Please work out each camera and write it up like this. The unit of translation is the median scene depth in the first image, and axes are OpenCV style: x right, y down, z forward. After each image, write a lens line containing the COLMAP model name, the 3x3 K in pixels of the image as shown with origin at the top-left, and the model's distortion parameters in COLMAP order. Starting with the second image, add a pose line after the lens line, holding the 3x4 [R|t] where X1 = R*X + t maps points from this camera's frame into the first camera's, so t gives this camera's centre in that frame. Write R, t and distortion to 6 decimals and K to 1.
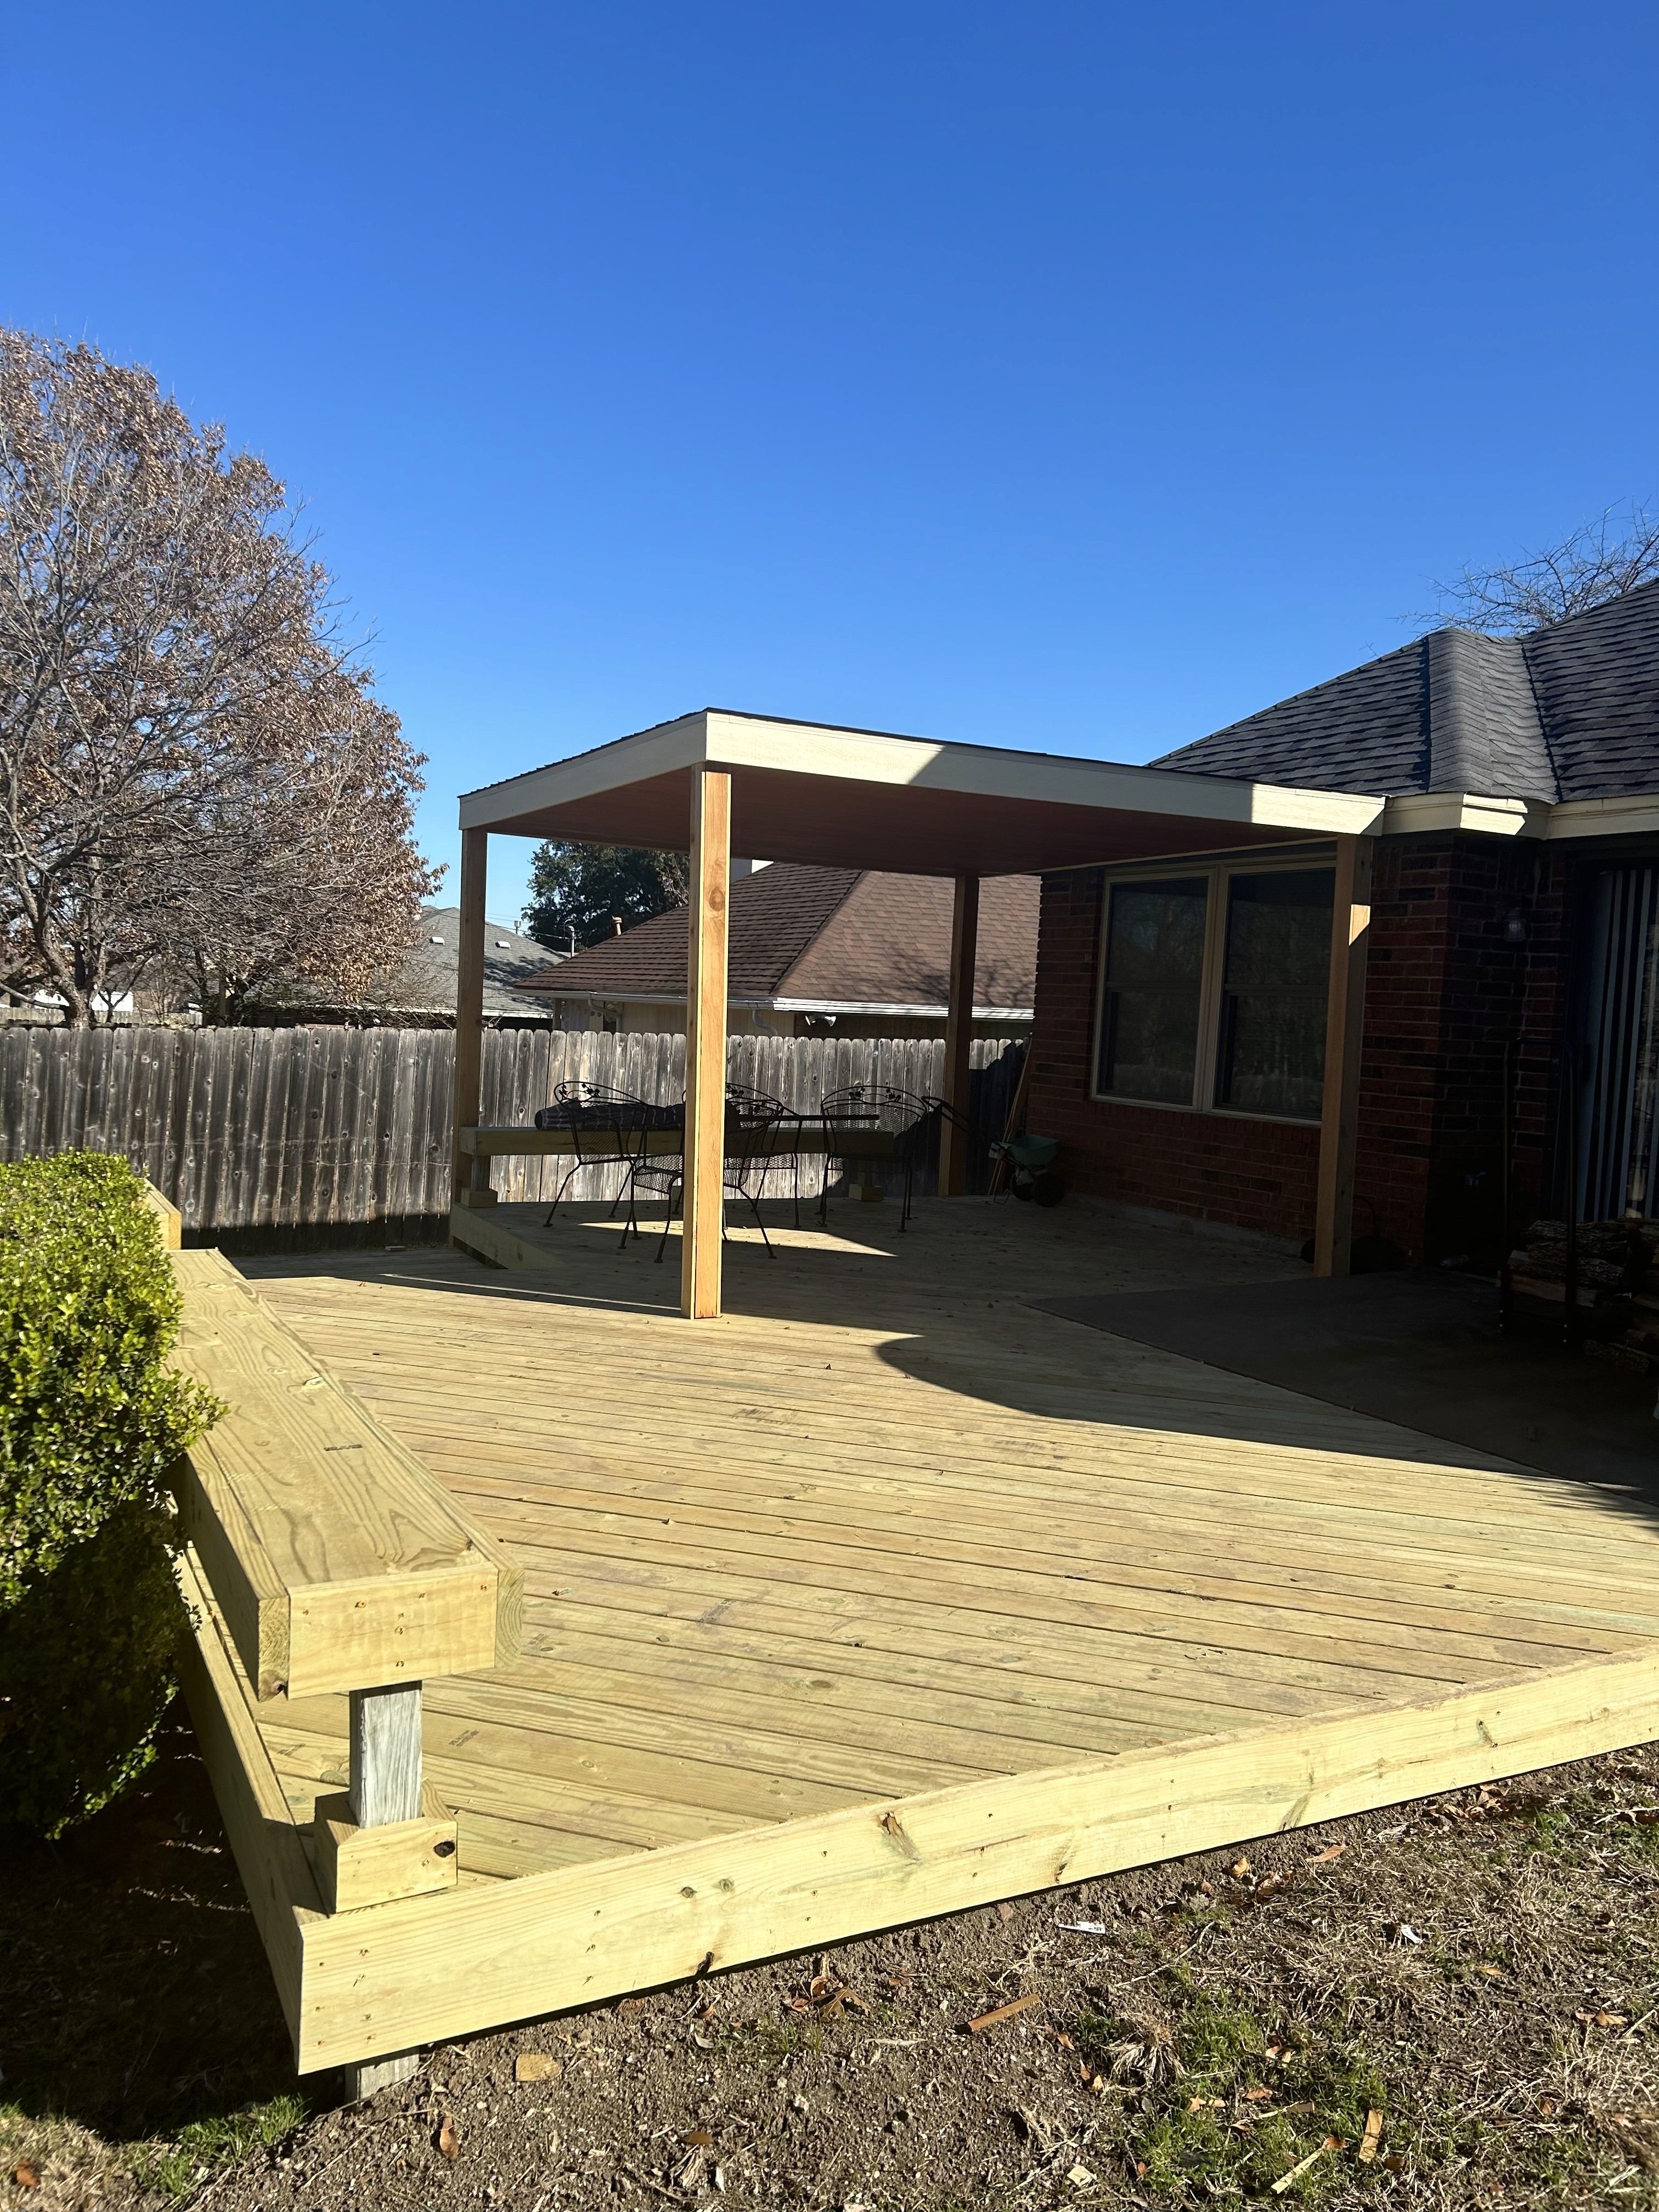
lens RADIAL K [[1691.5, 0, 821.3], [0, 1691.5, 1117.5], [0, 0, 1]] dist [0.002957, -0.001329]
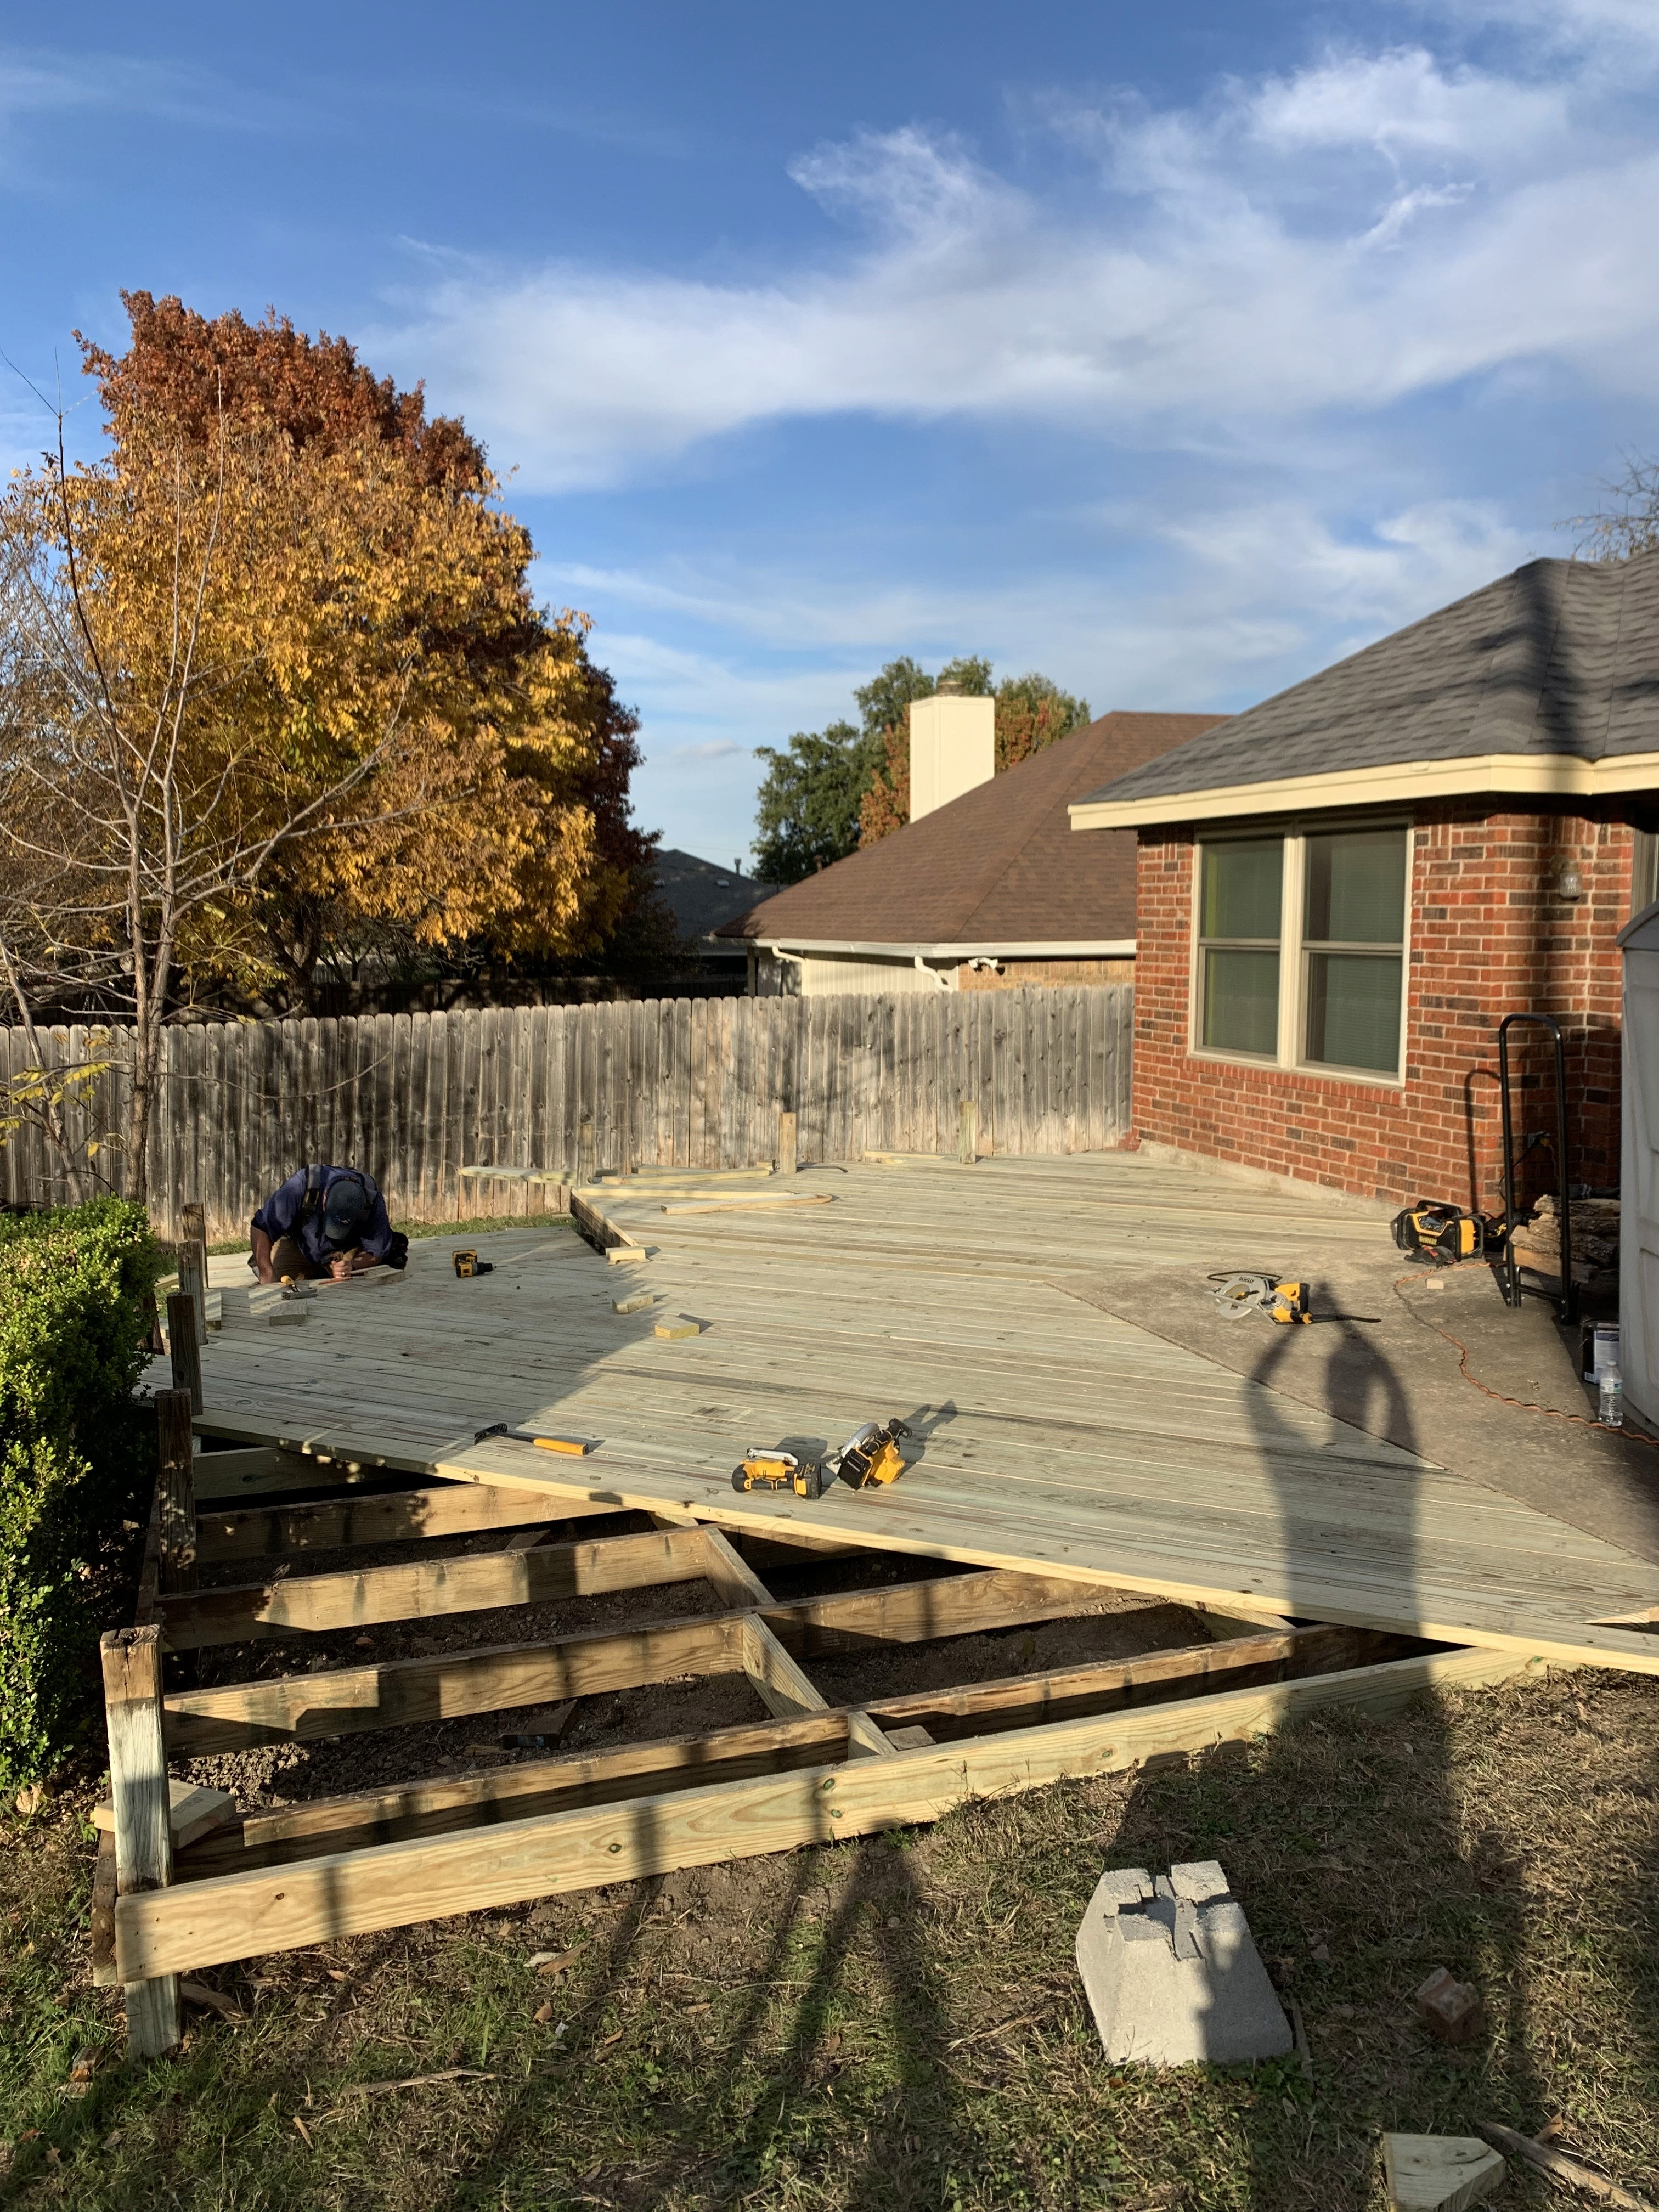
lens RADIAL K [[1706.1, 0, 834.8], [0, 1706.1, 1096.7], [0, 0, 1]] dist [0.002463, 0.008128]
pose [[0.988339, -0.034909, -0.148216, 0.099852], [0.040562, 0.998554, 0.035291, -0.030734], [0.146770, -0.040892, 0.988325, -0.036222]]
